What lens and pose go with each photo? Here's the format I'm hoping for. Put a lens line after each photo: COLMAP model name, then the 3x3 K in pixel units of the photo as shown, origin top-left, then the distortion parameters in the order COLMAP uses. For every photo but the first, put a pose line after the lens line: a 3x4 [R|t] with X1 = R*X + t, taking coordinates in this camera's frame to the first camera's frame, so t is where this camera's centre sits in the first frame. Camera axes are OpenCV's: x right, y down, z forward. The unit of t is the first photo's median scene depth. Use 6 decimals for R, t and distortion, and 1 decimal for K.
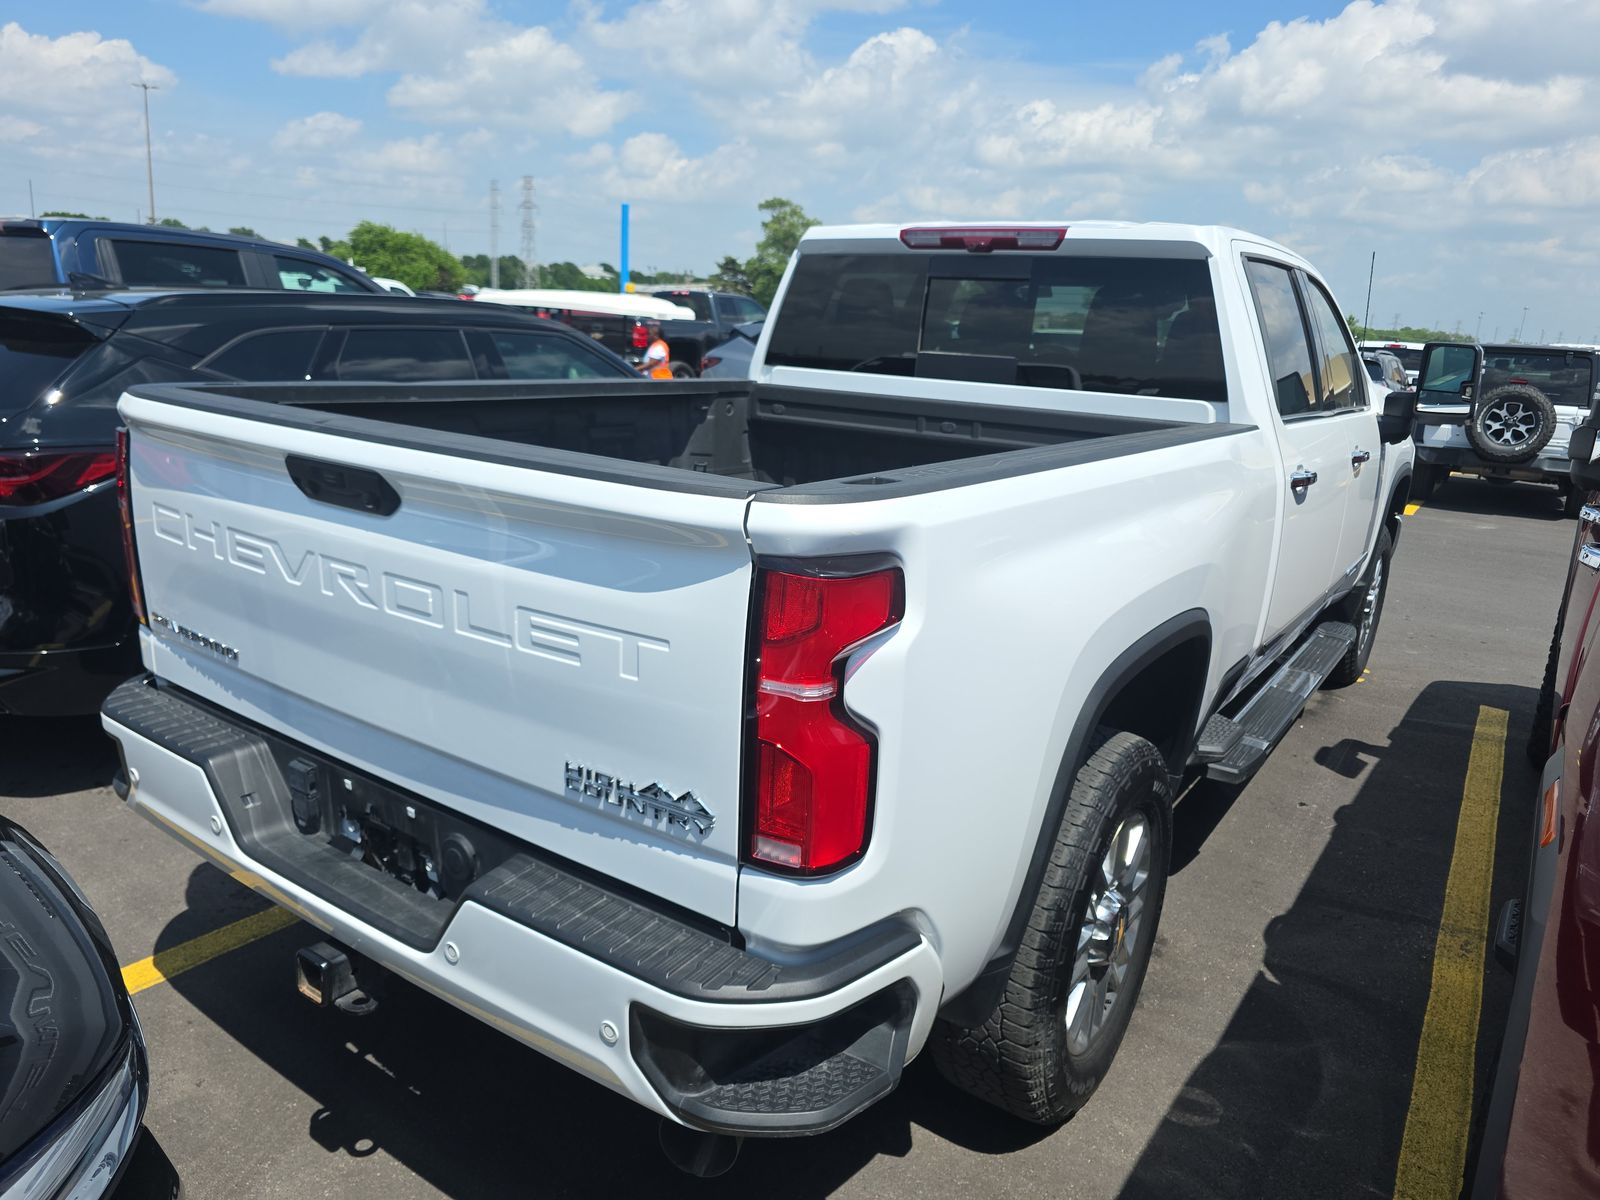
lens RADIAL K [[1074.7, 0, 794.8], [0, 1074.7, 597.8], [0, 0, 1]] dist [0.050357, -0.043628]
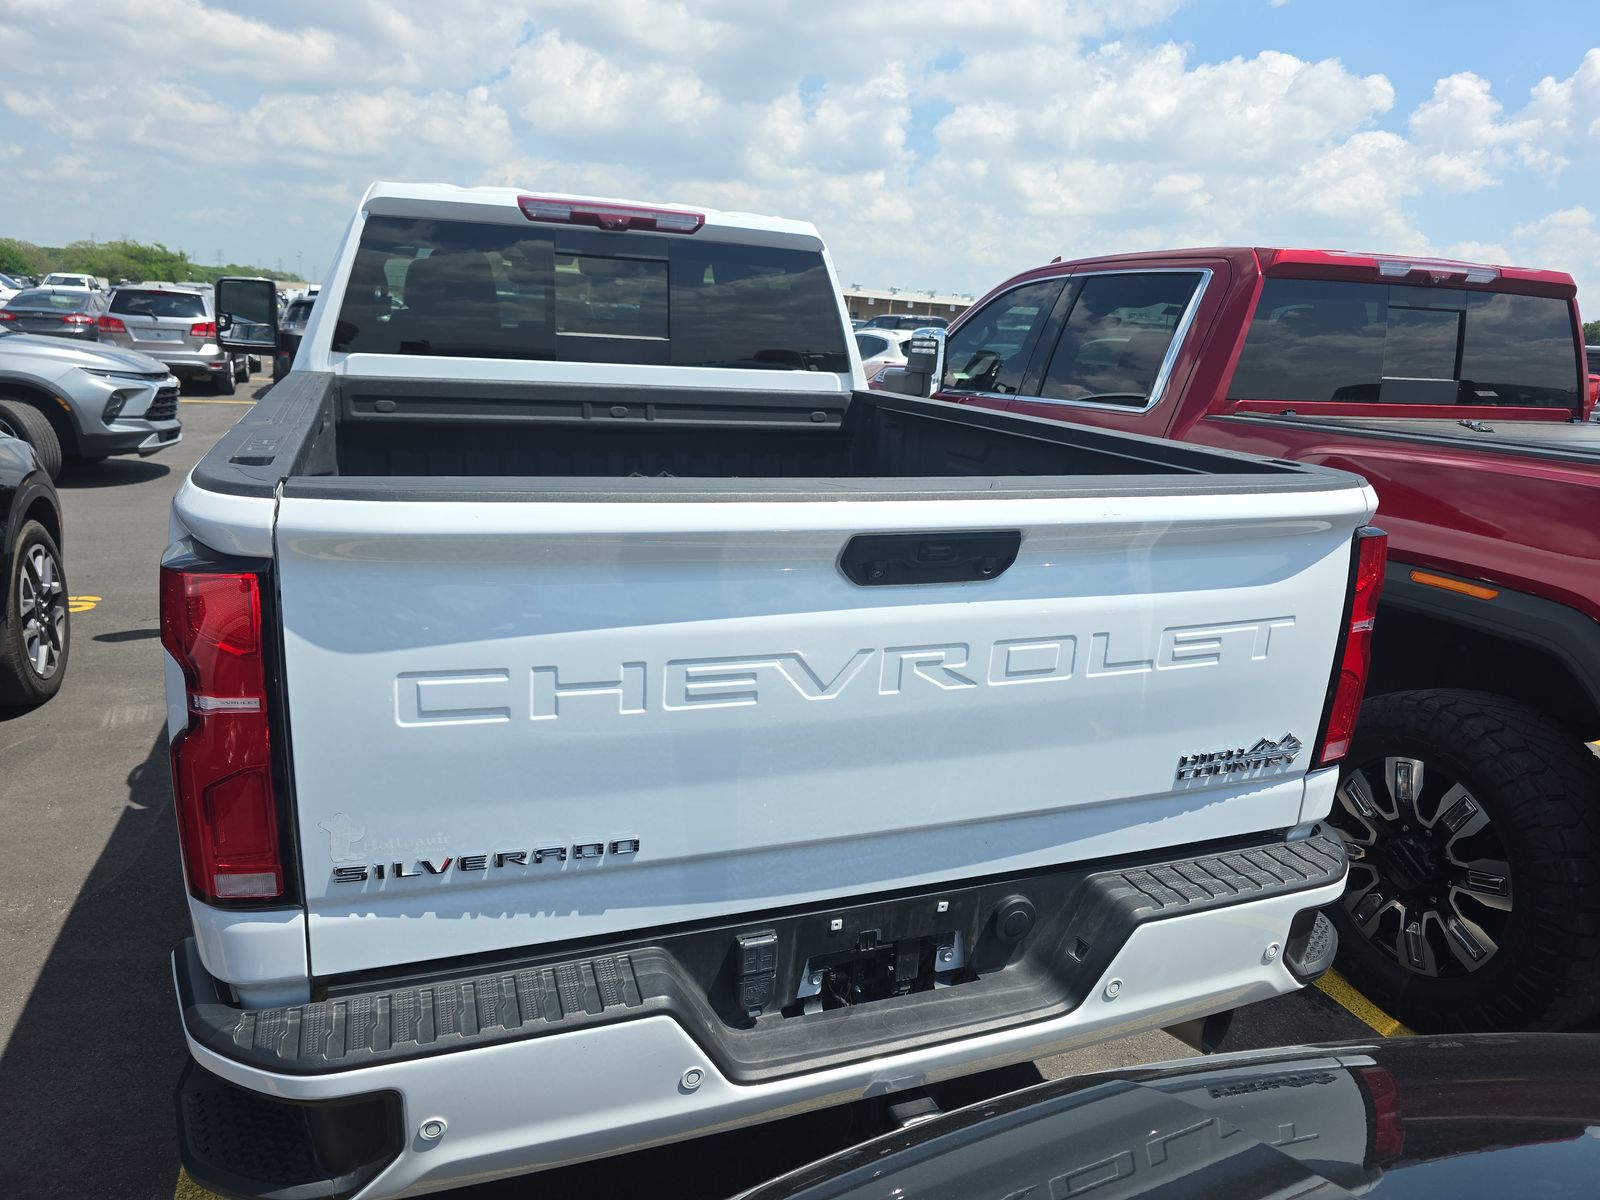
lens RADIAL K [[1074.7, 0, 806.3], [0, 1074.7, 602.4], [0, 0, 1]] dist [0.050357, -0.043628]
pose [[0.561800, -0.230973, 0.794376, -0.574822], [0.184066, 0.971063, 0.152171, -0.107832], [-0.806536, 0.060728, 0.588057, 0.299916]]
